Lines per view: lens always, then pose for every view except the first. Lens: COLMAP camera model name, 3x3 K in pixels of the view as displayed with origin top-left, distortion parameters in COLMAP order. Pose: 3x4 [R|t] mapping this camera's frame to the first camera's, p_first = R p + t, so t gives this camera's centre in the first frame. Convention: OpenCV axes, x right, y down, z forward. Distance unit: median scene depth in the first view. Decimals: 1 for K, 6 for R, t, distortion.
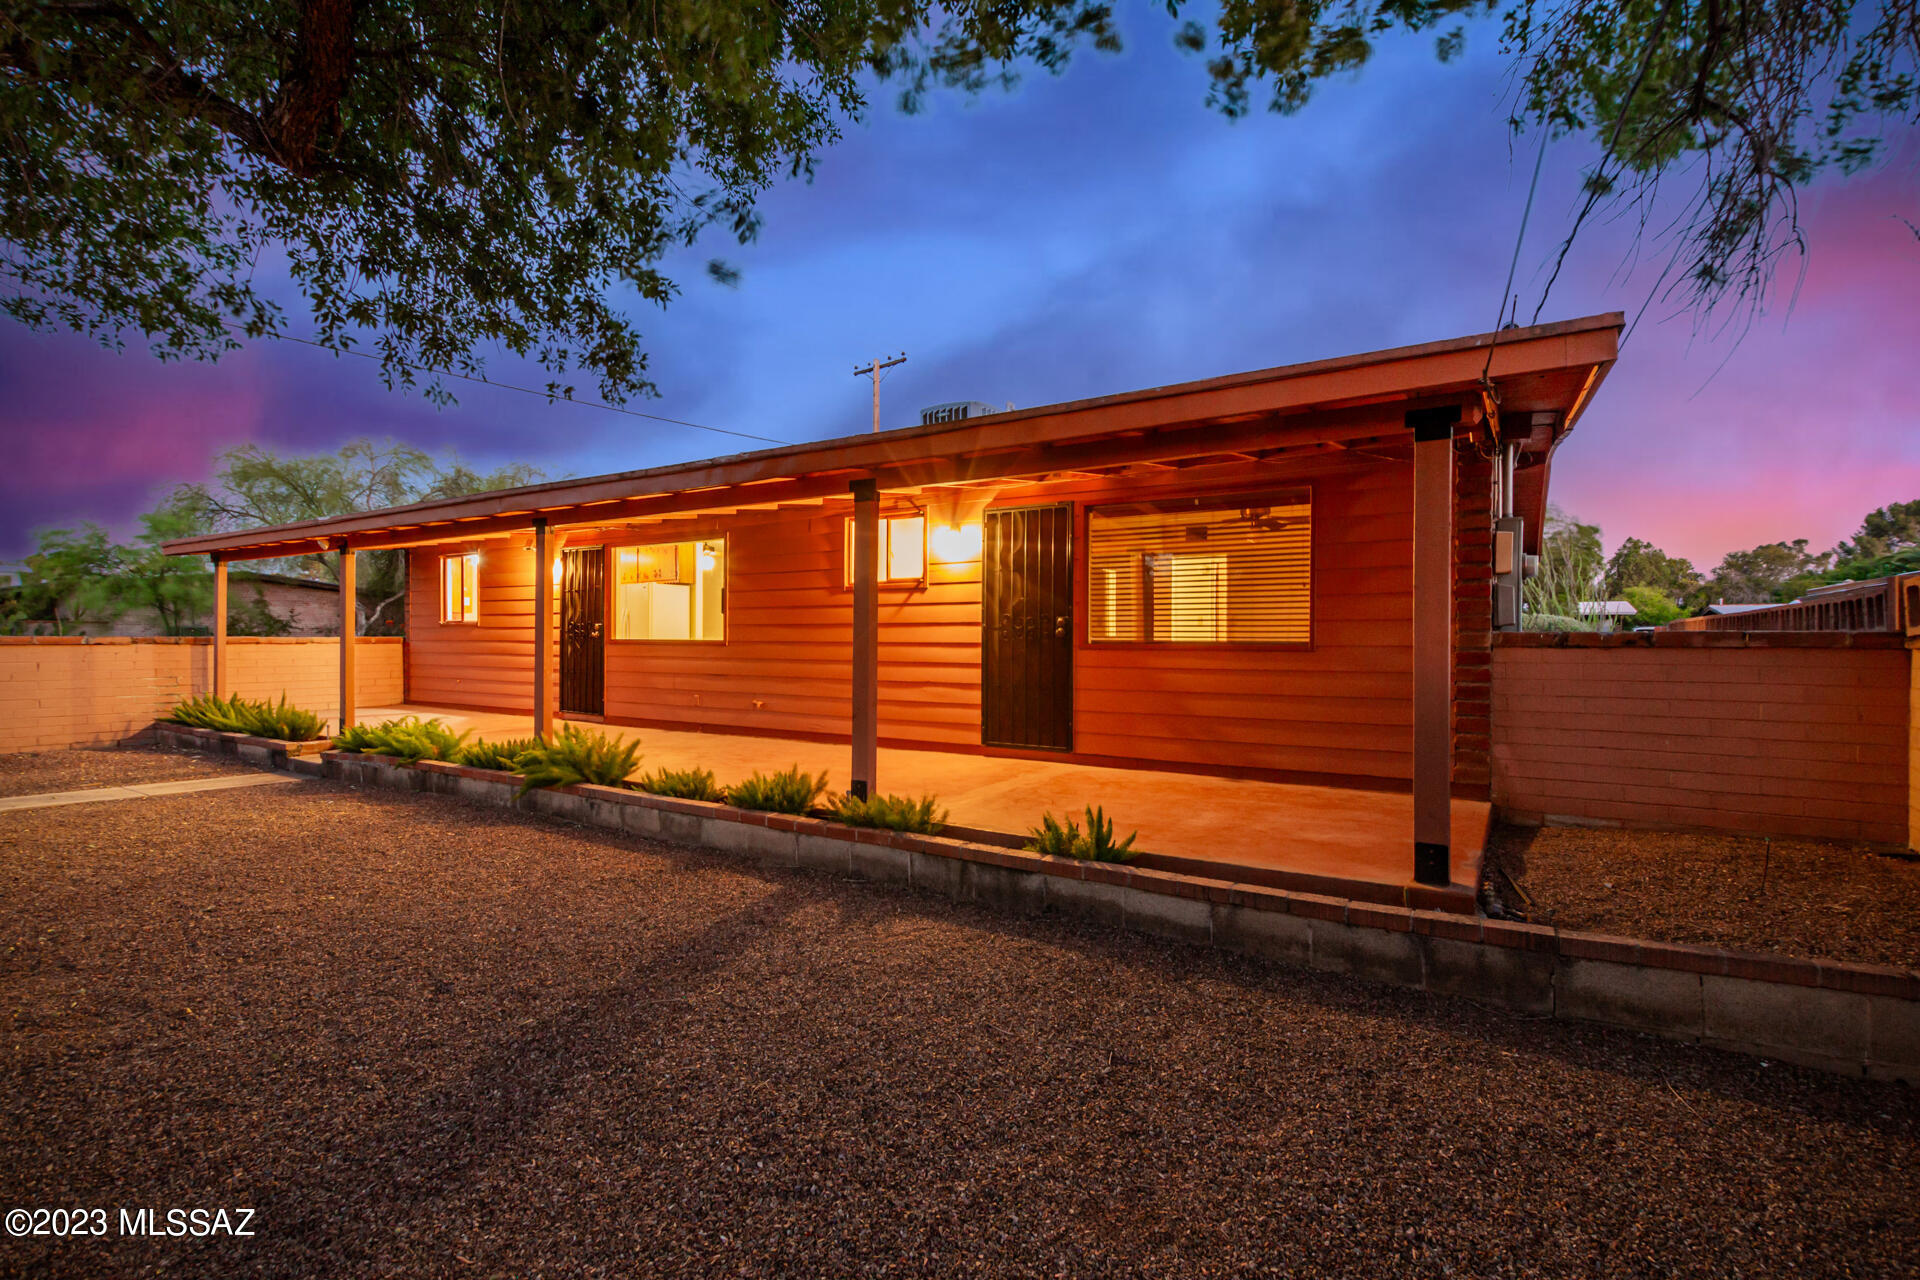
lens RADIAL K [[888.0, 0, 955.1], [0, 888.0, 635.5], [0, 0, 1]] dist [0.002102, -0.000405]
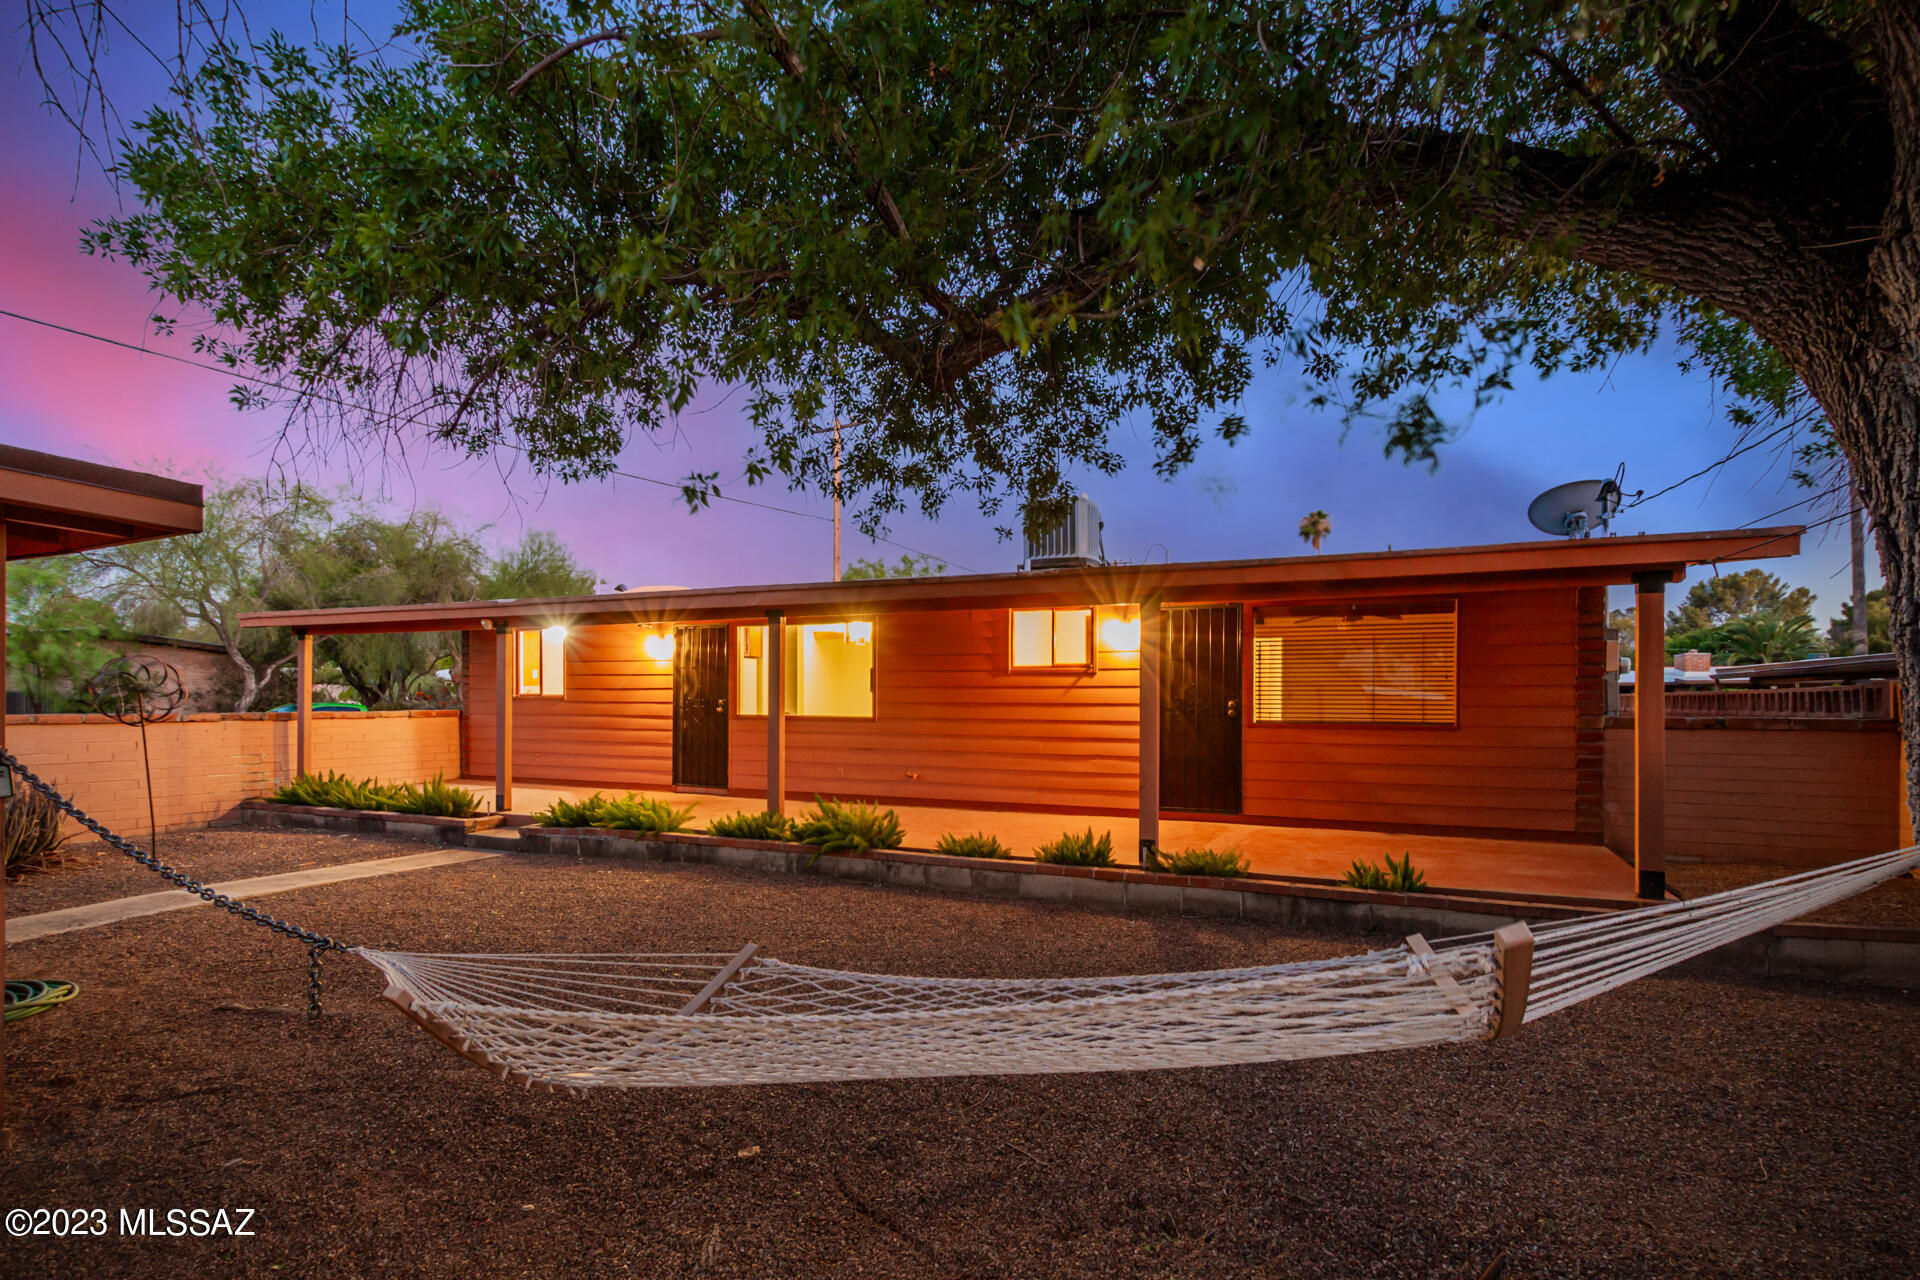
lens RADIAL K [[939.2, 0, 960.8], [0, 939.2, 696.9], [0, 0, 1]] dist [0.003071, -0.000079]
pose [[0.989326, 0.000218, 0.145718, -0.372906], [-0.000473, 0.999998, 0.001715, -0.024137], [-0.145717, -0.001766, 0.989325, -0.164940]]
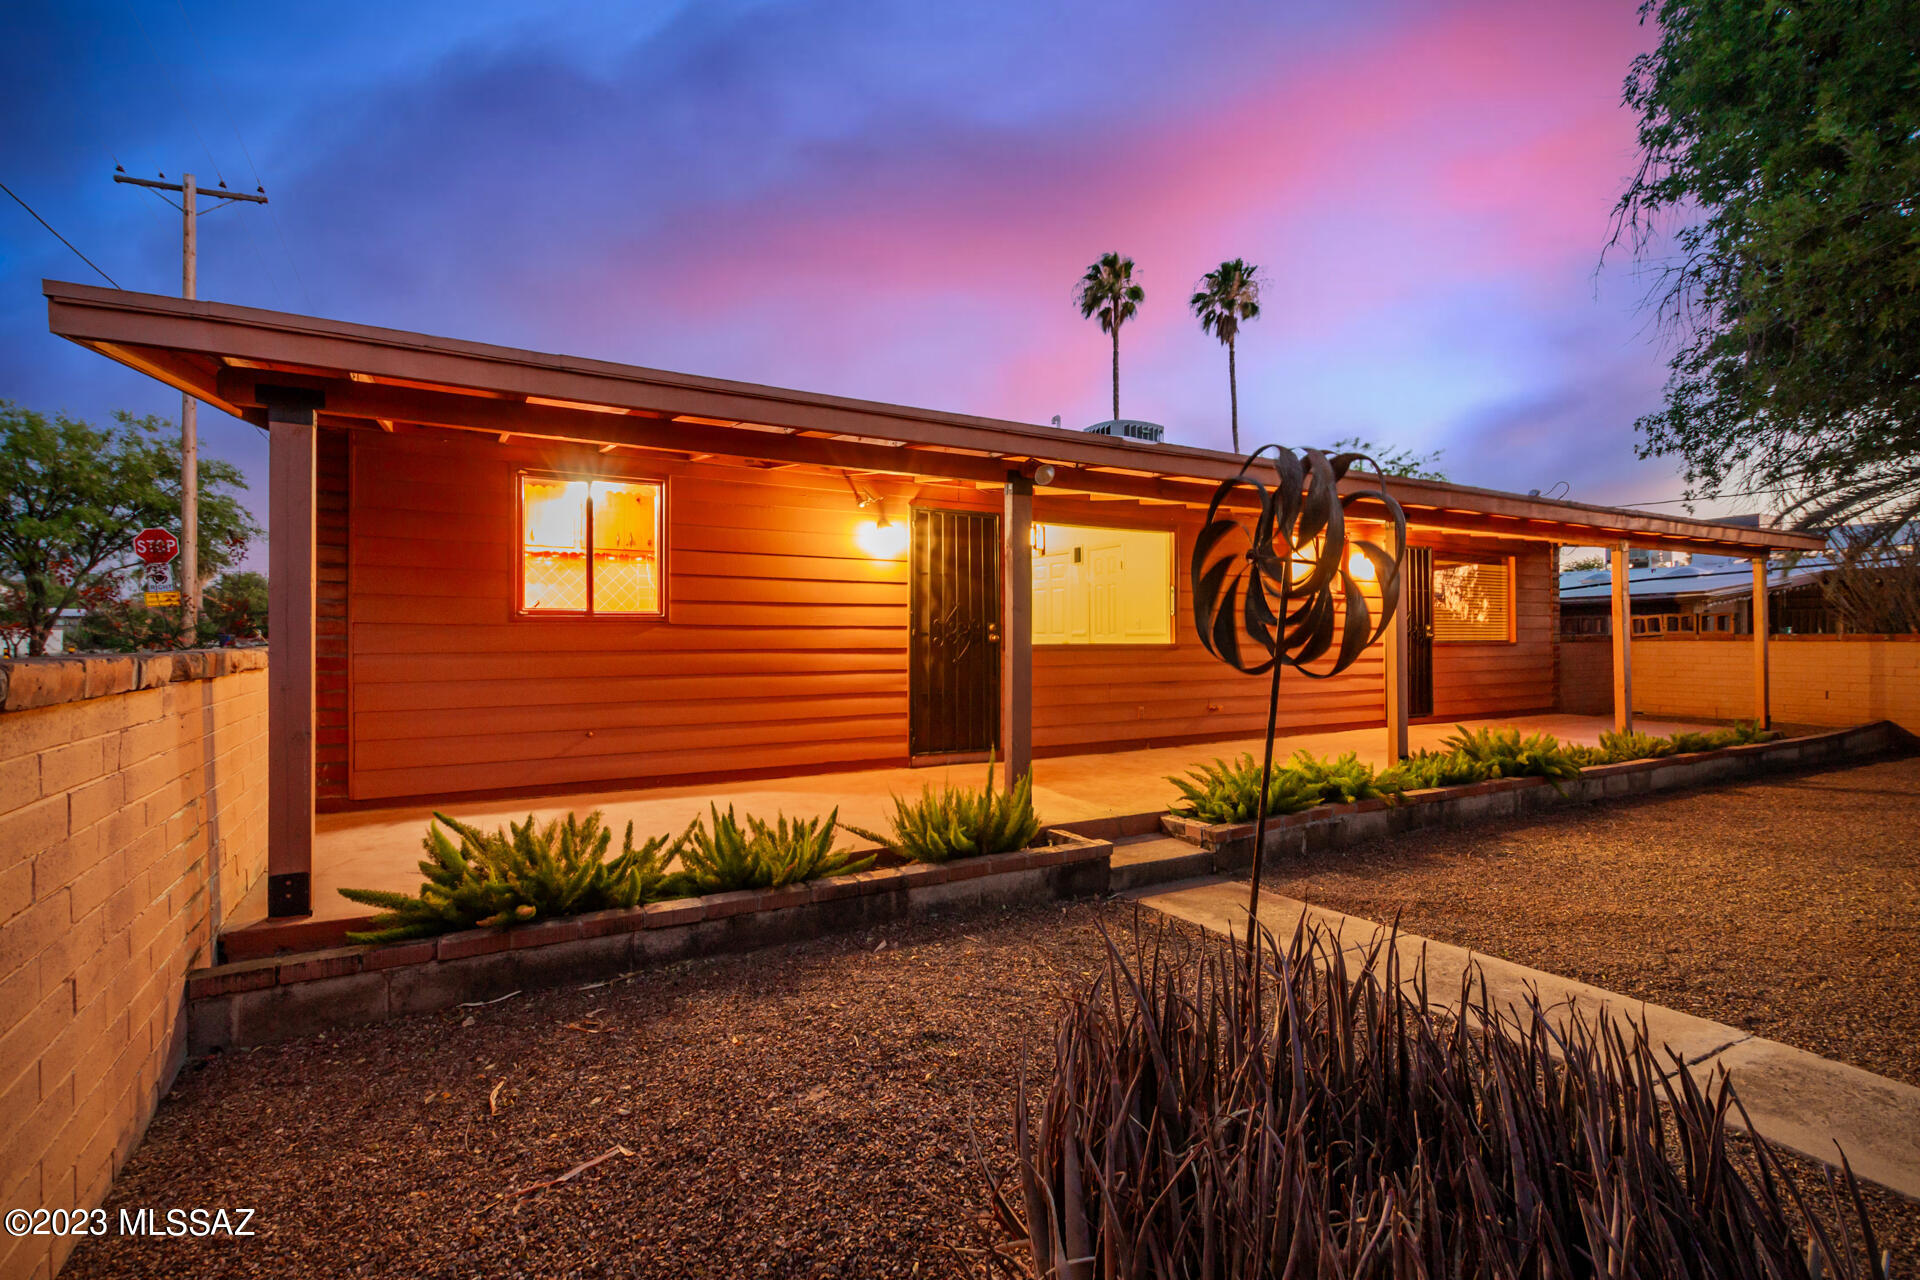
lens RADIAL K [[888.0, 0, 955.1], [0, 888.0, 635.5], [0, 0, 1]] dist [0.002102, -0.000405]
pose [[0.459063, 0.001101, 0.888403, -1.377077], [0.003913, 0.999987, -0.003261, -0.000973], [-0.888395, 0.004973, 0.459053, 0.913727]]
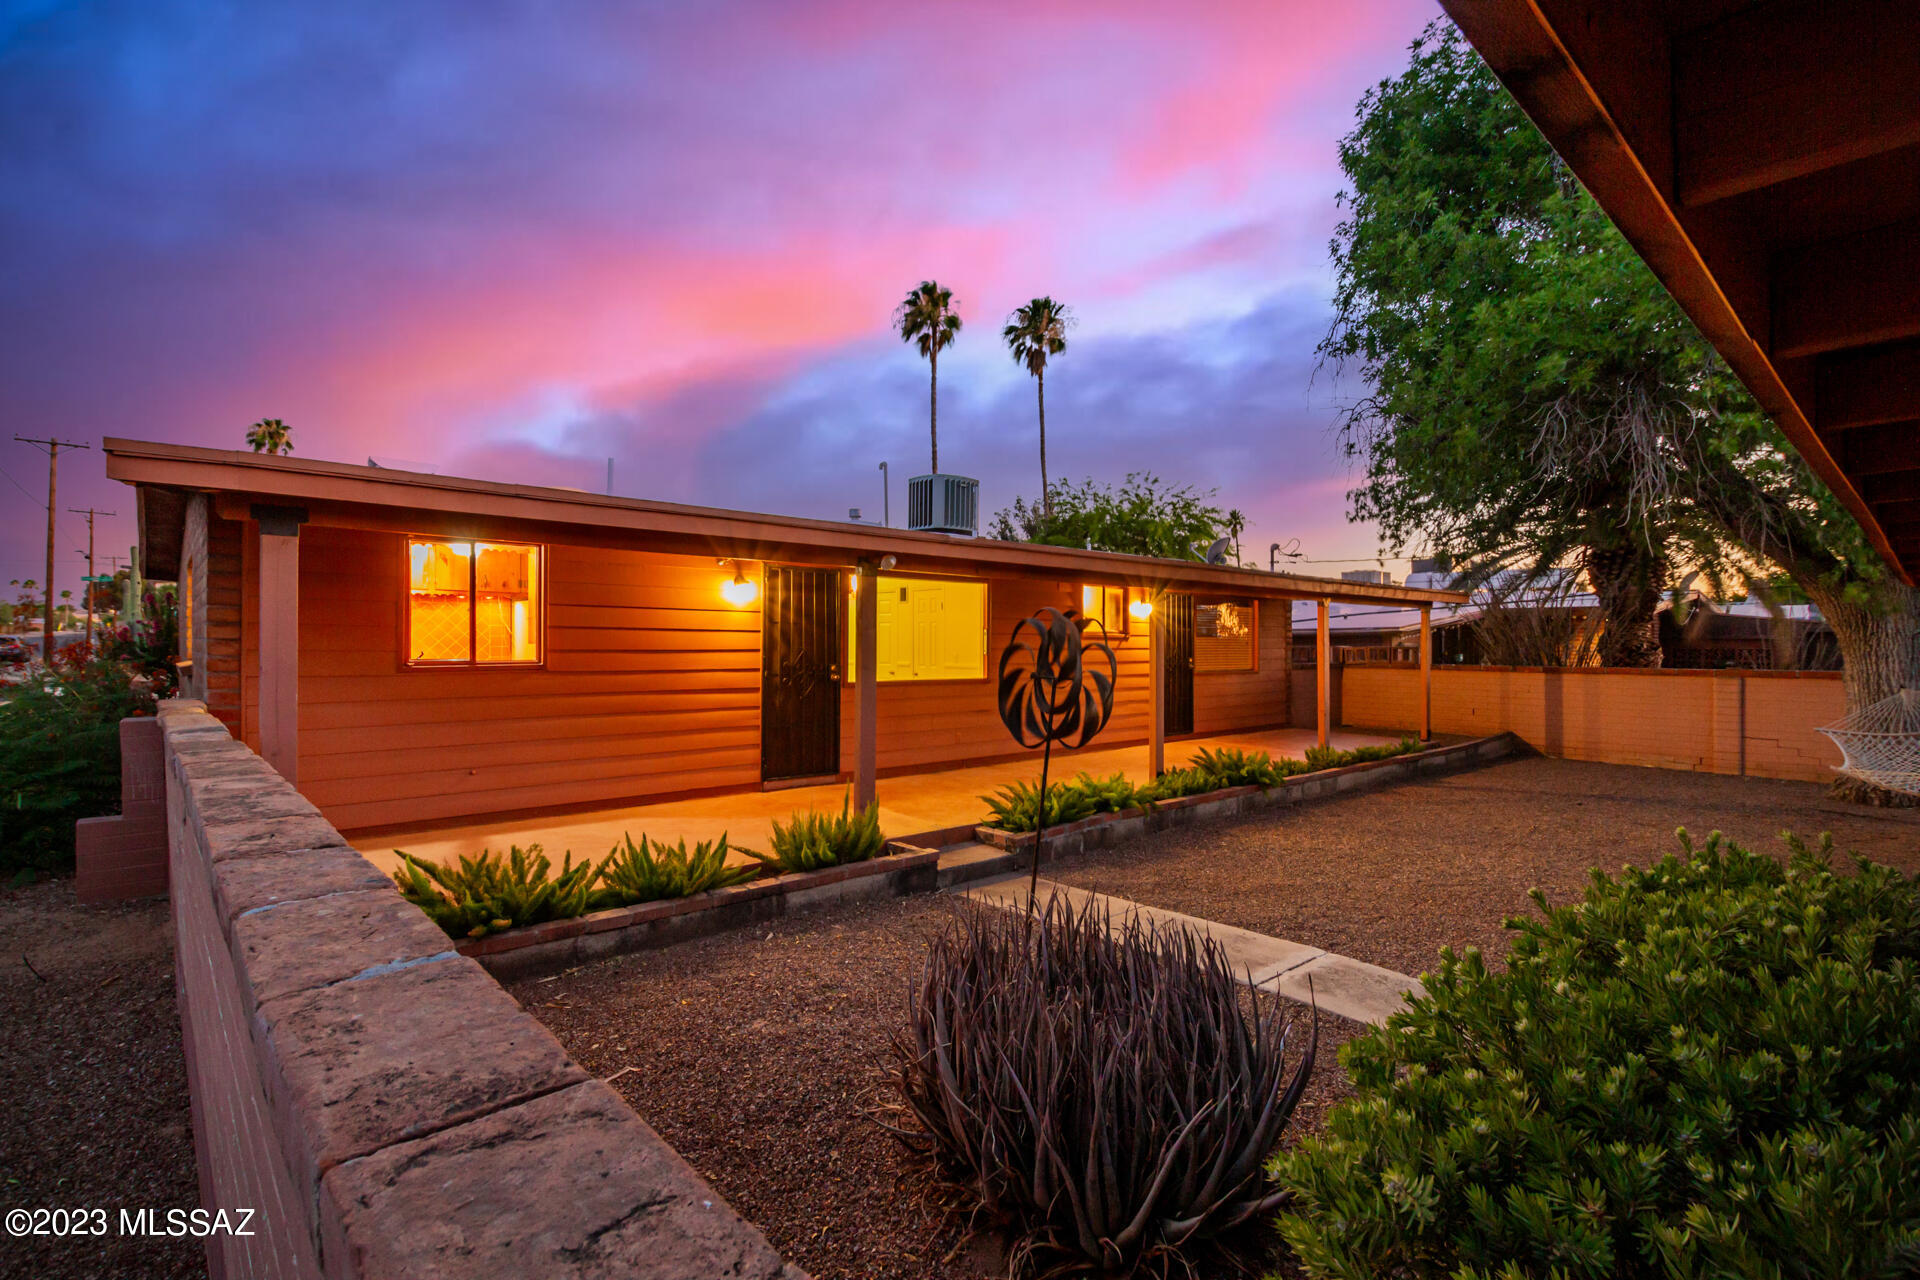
lens RADIAL K [[897.1, 0, 962.6], [0, 897.1, 646.9], [0, 0, 1]] dist [-0.000427, 0.000195]
pose [[0.258456, -0.002844, 0.966019, -1.543104], [-0.002669, 0.999990, 0.003658, -0.042442], [-0.966019, -0.003524, 0.258446, 0.874325]]
